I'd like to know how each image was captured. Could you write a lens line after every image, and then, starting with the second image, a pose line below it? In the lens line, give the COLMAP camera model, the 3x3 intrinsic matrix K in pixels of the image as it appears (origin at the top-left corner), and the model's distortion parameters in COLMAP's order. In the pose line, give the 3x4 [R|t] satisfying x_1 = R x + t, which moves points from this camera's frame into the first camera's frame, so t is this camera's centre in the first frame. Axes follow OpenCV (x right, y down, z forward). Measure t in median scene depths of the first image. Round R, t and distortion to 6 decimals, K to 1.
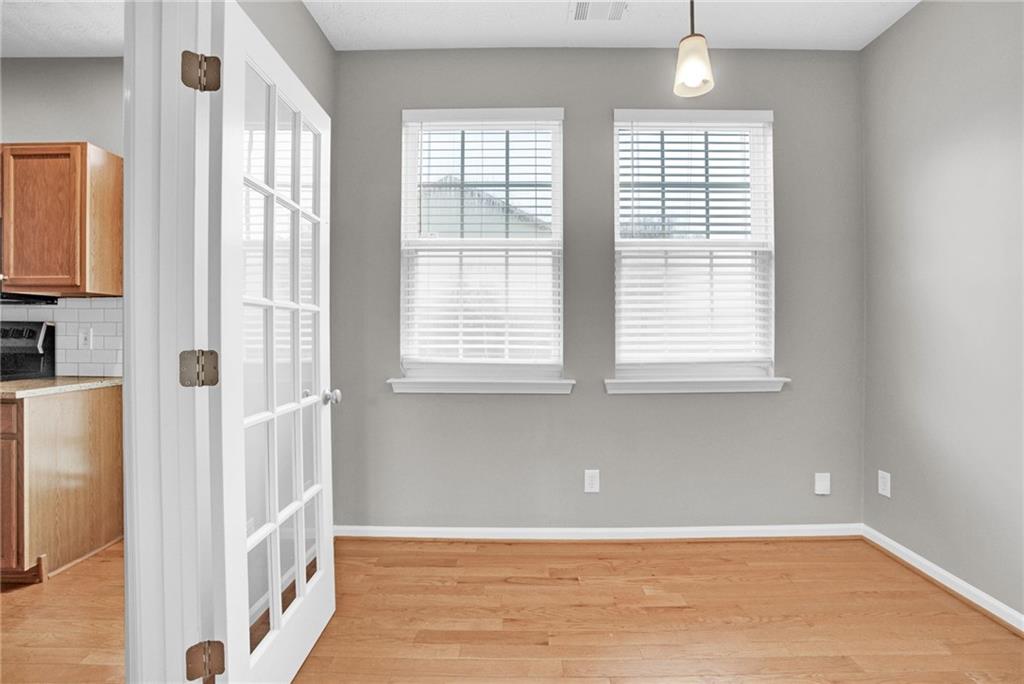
lens RADIAL K [[473.9, 0, 521.0], [0, 473.9, 324.0], [0, 0, 1]] dist [-0.070288, 0.025801]
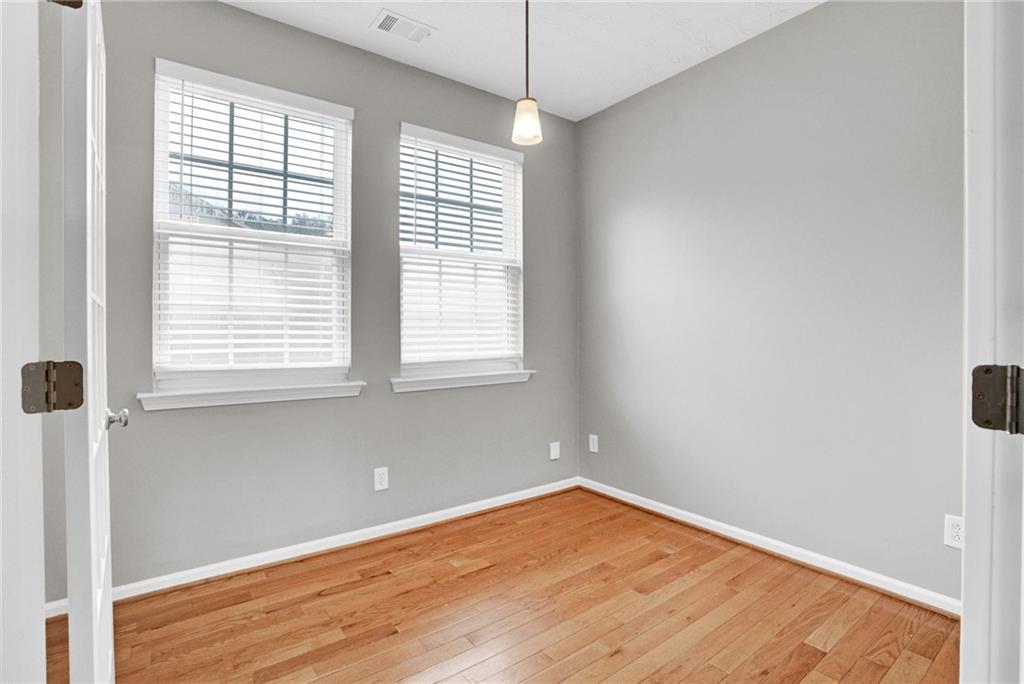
lens RADIAL K [[473.9, 0, 521.0], [0, 473.9, 324.0], [0, 0, 1]] dist [-0.070288, 0.025801]
pose [[0.799389, 0.007271, 0.600770, -0.220518], [-0.004669, 0.999972, -0.005891, 0.000346], [-0.600795, 0.001904, 0.799401, -0.001964]]
